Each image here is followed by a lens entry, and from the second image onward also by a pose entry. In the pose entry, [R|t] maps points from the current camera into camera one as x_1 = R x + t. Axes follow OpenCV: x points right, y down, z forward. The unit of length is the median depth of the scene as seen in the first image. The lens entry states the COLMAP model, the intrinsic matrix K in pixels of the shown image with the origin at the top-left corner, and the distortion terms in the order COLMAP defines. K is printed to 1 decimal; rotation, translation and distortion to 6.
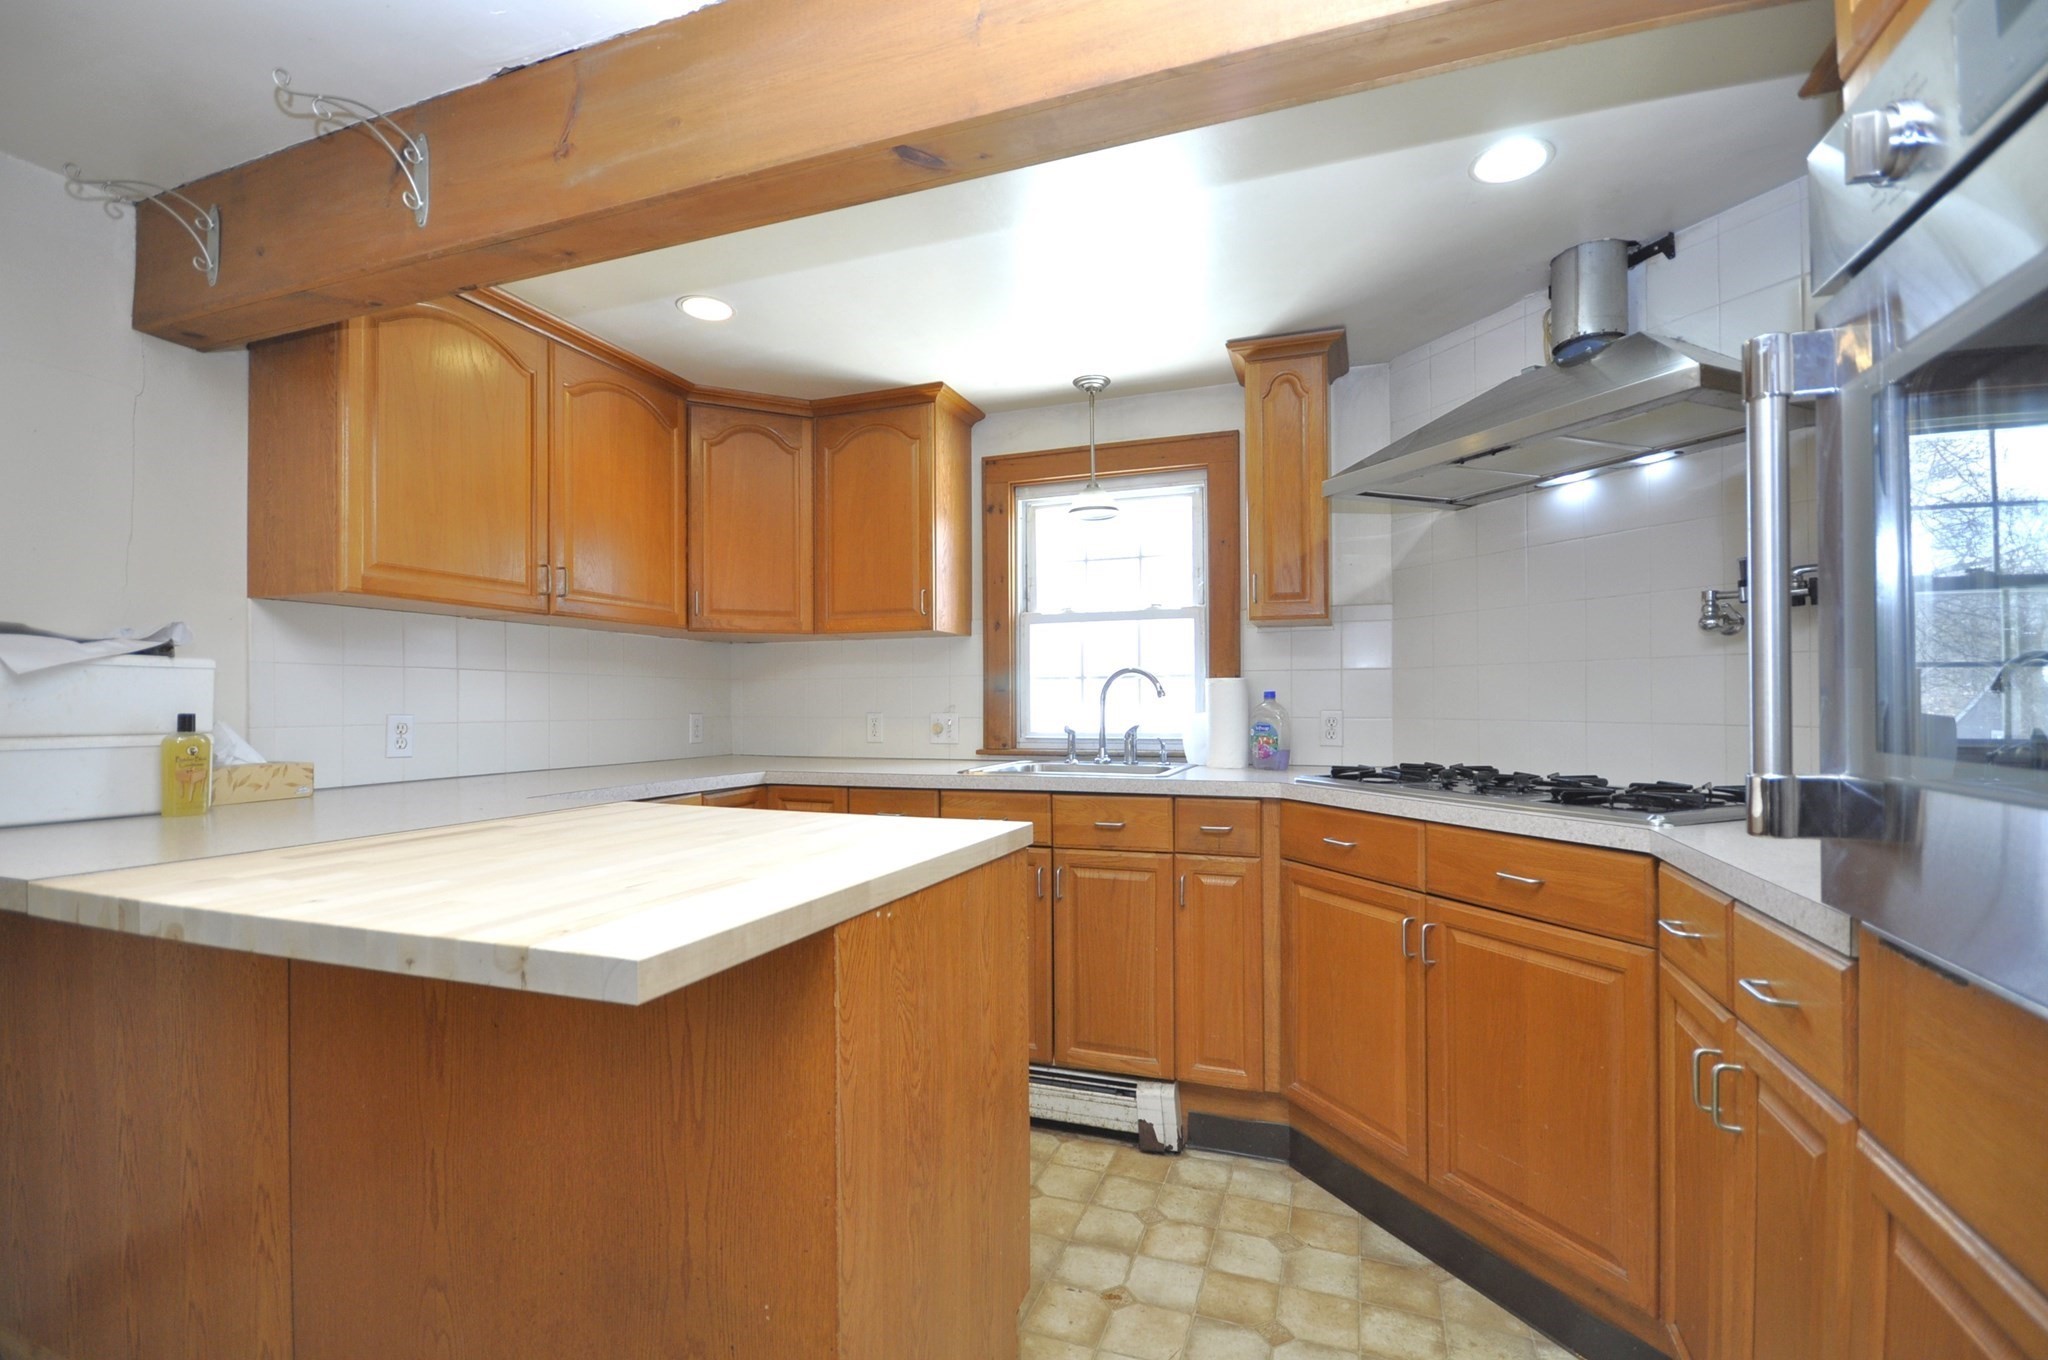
lens RADIAL K [[899.4, 0, 1031.7], [0, 899.4, 690.2], [0, 0, 1]] dist [0.002188, -0.006993]
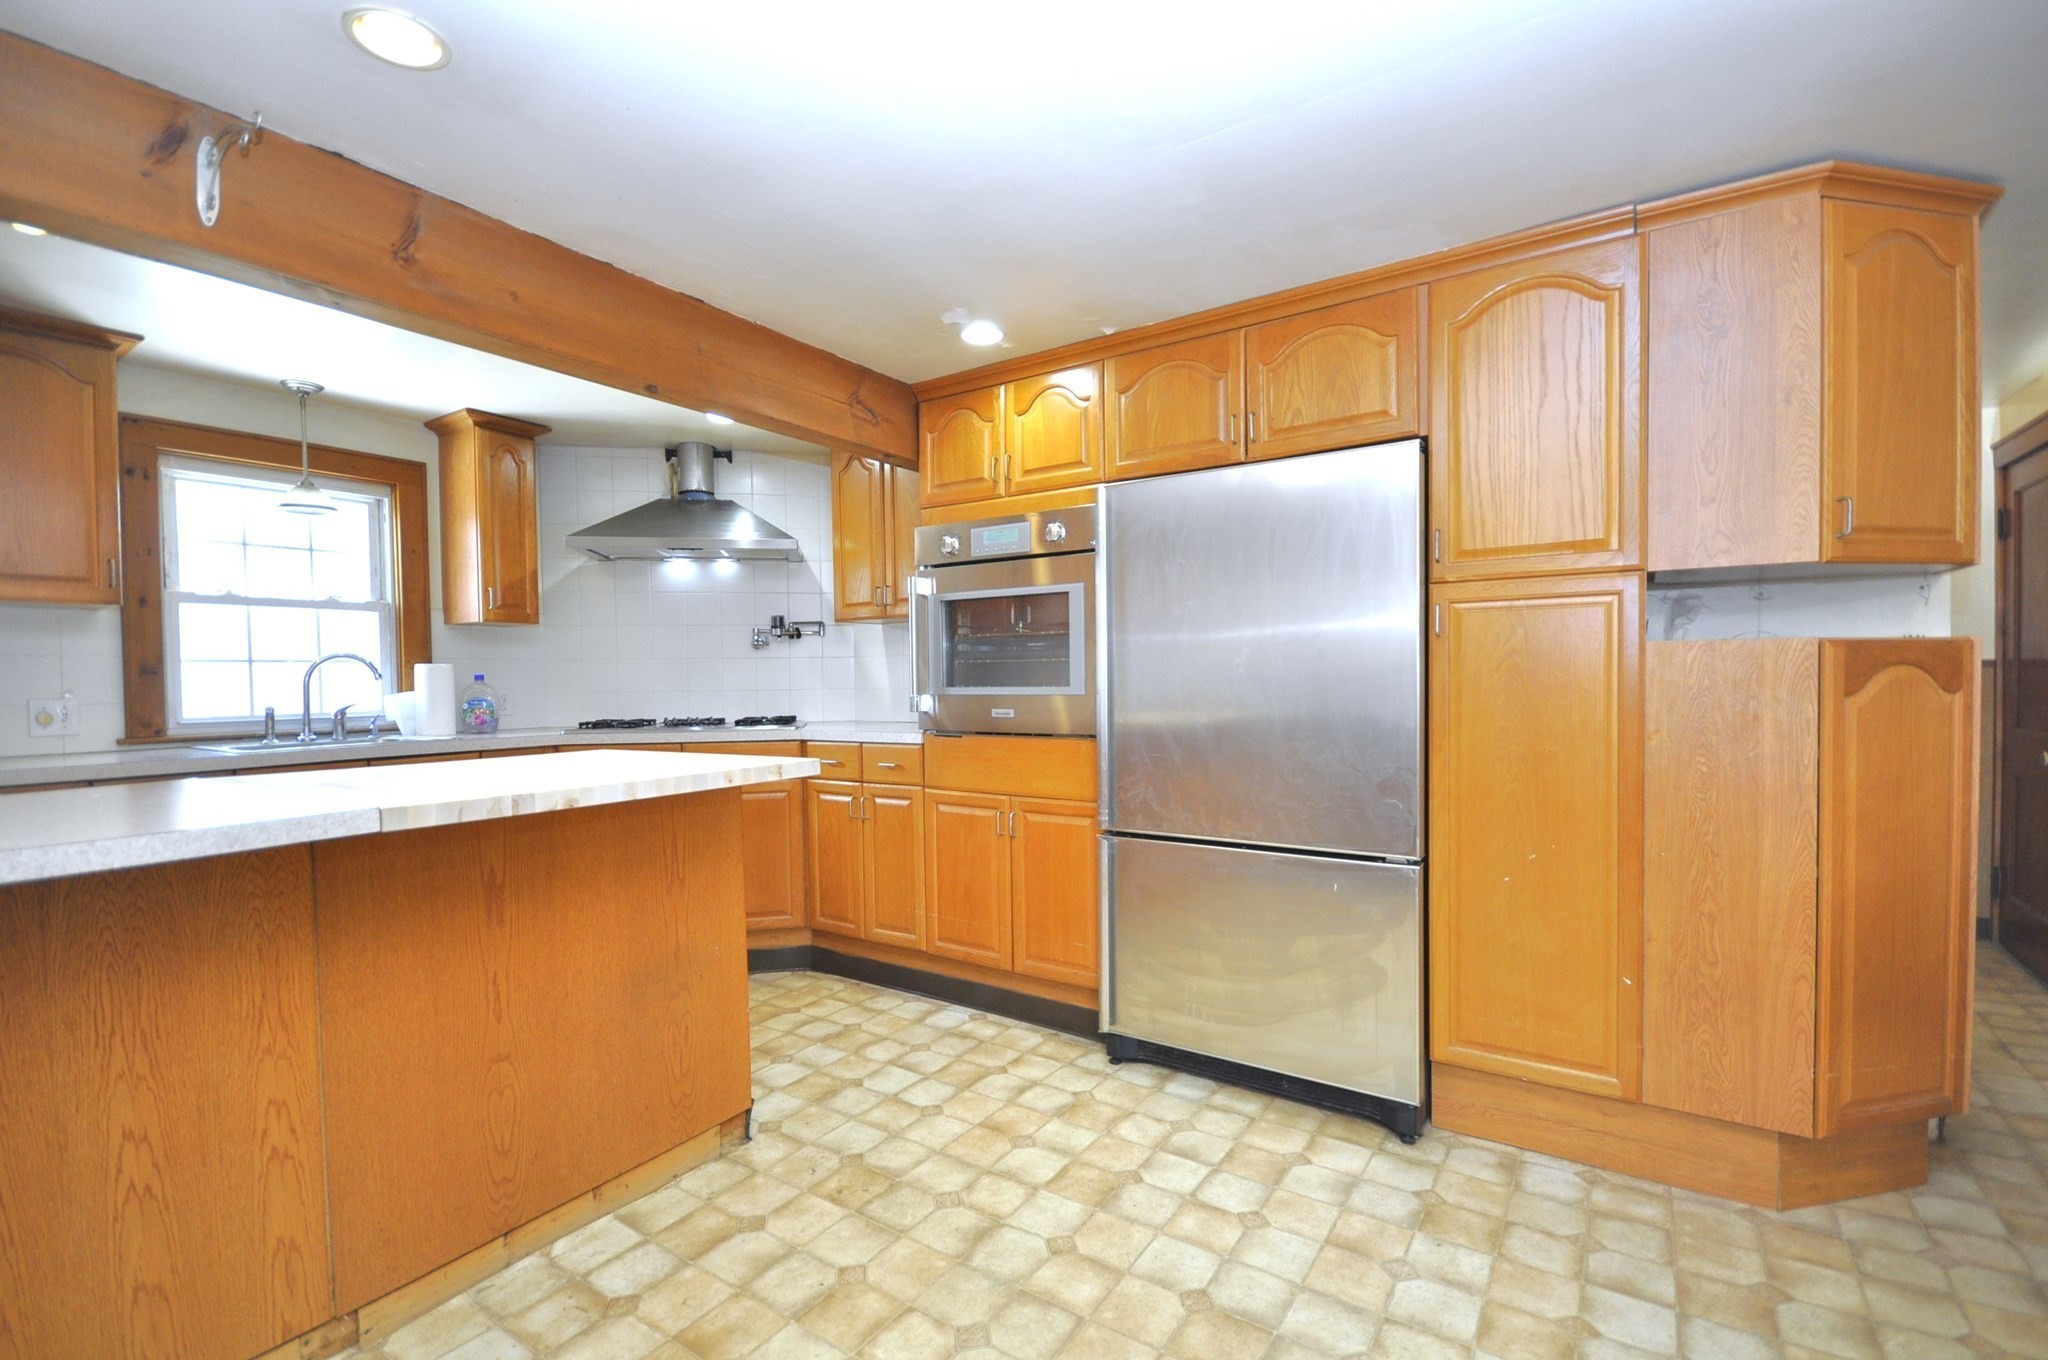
lens RADIAL K [[899.4, 0, 1029.8], [0, 899.4, 693.9], [0, 0, 1]] dist [0.002188, -0.006993]
pose [[0.224897, -0.014109, 0.974280, -0.851907], [0.001091, 0.999898, 0.014228, 0.011415], [-0.974382, -0.002137, 0.224889, -0.093292]]
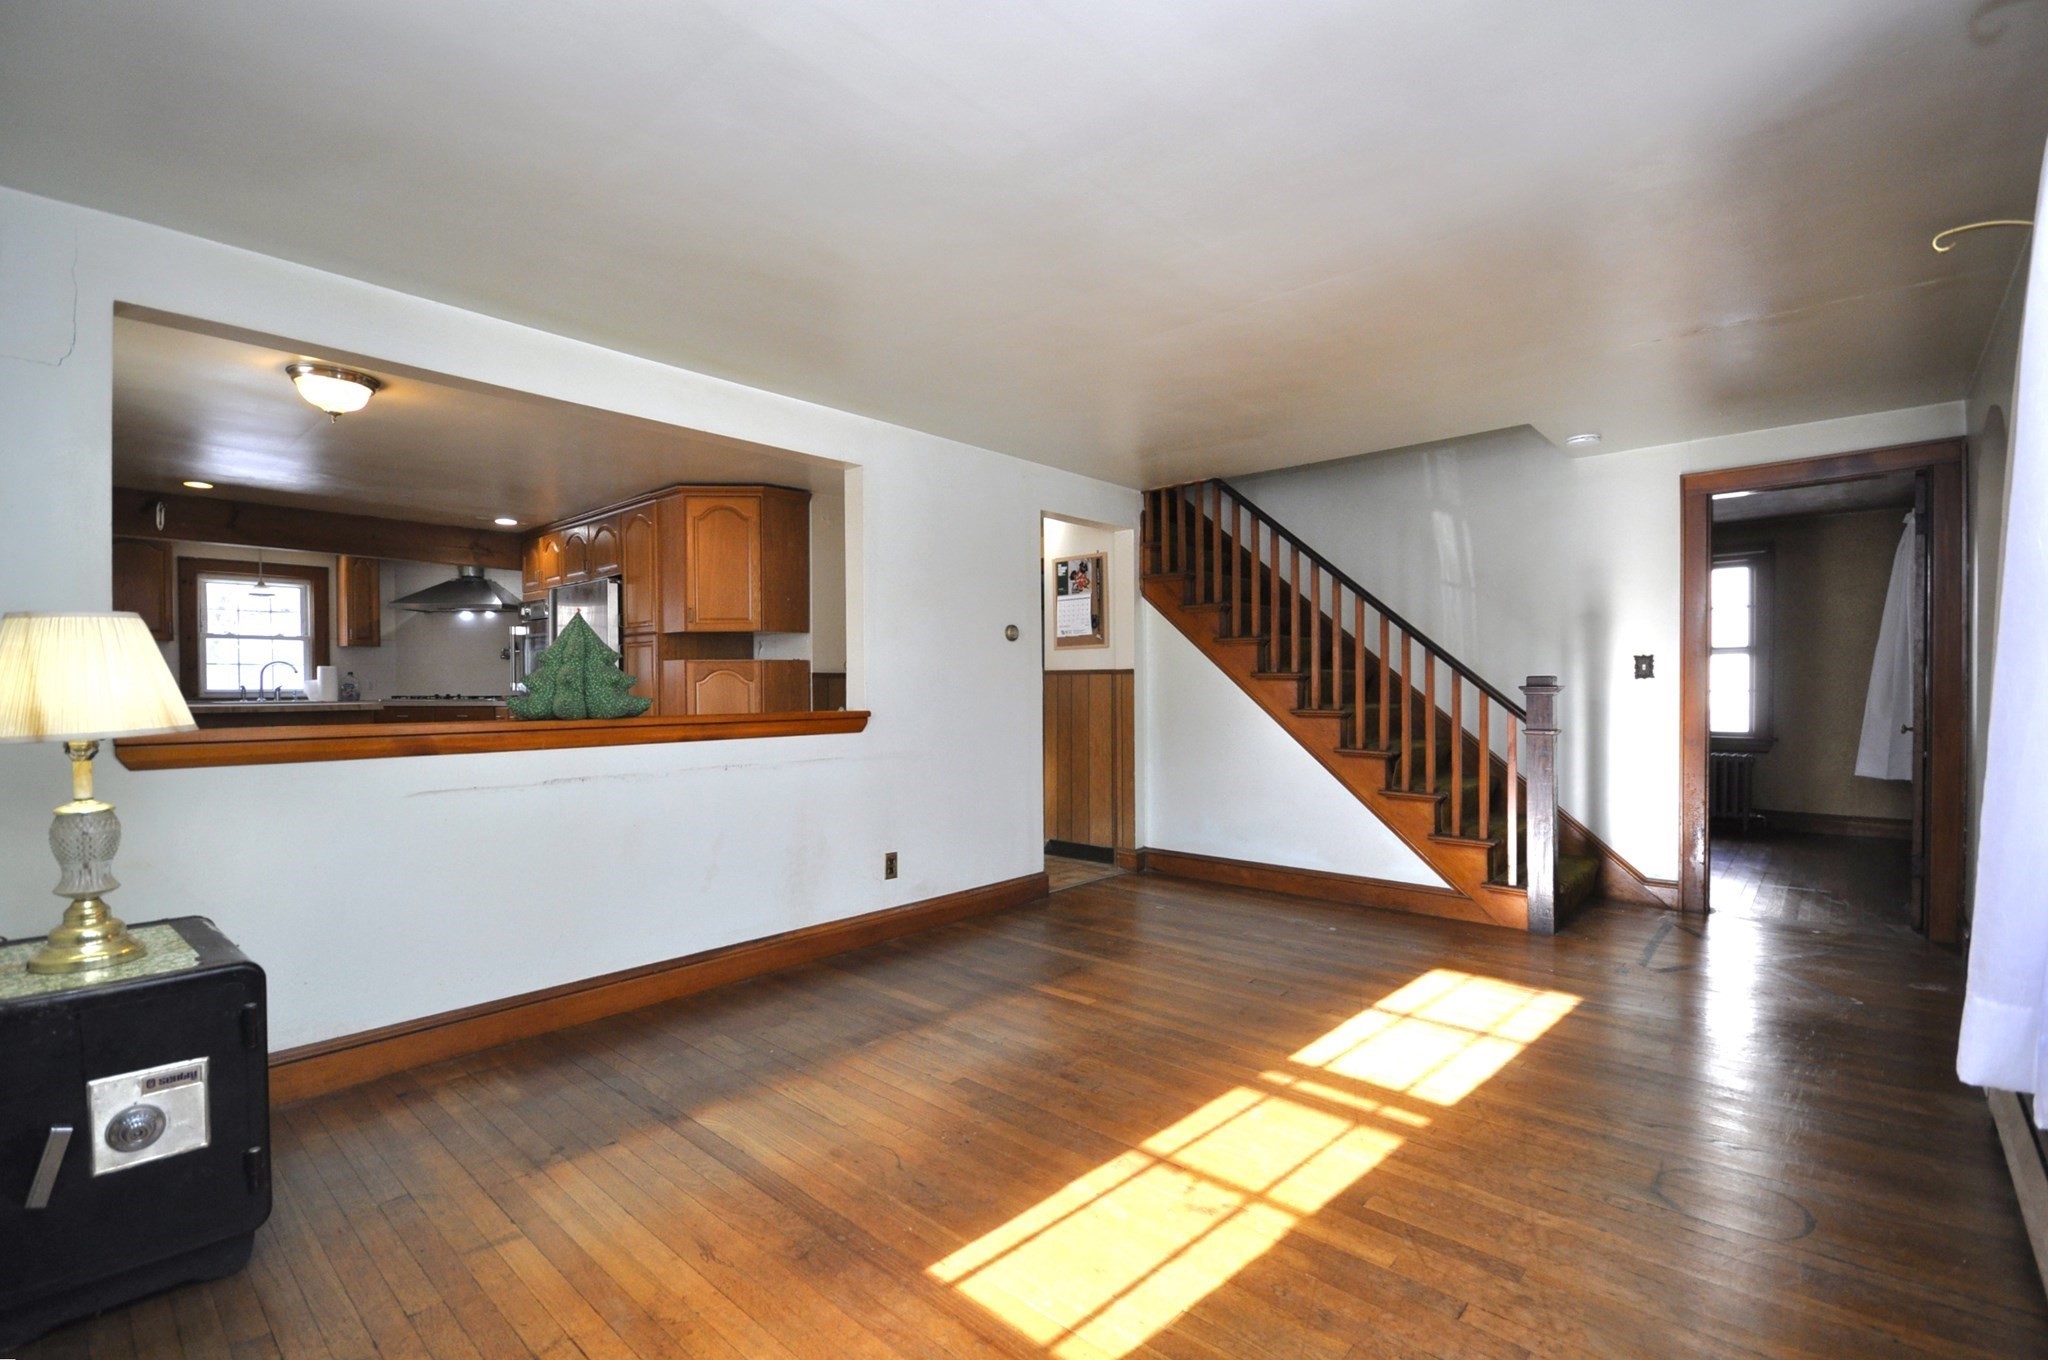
lens RADIAL K [[899.4, 0, 1021.4], [0, 899.4, 686.7], [0, 0, 1]] dist [0.002188, -0.006993]
pose [[0.364788, 0.004073, 0.931082, -1.502439], [-0.011490, 0.999934, 0.000127, 0.021449], [-0.931020, -0.010744, 0.364810, -1.844386]]
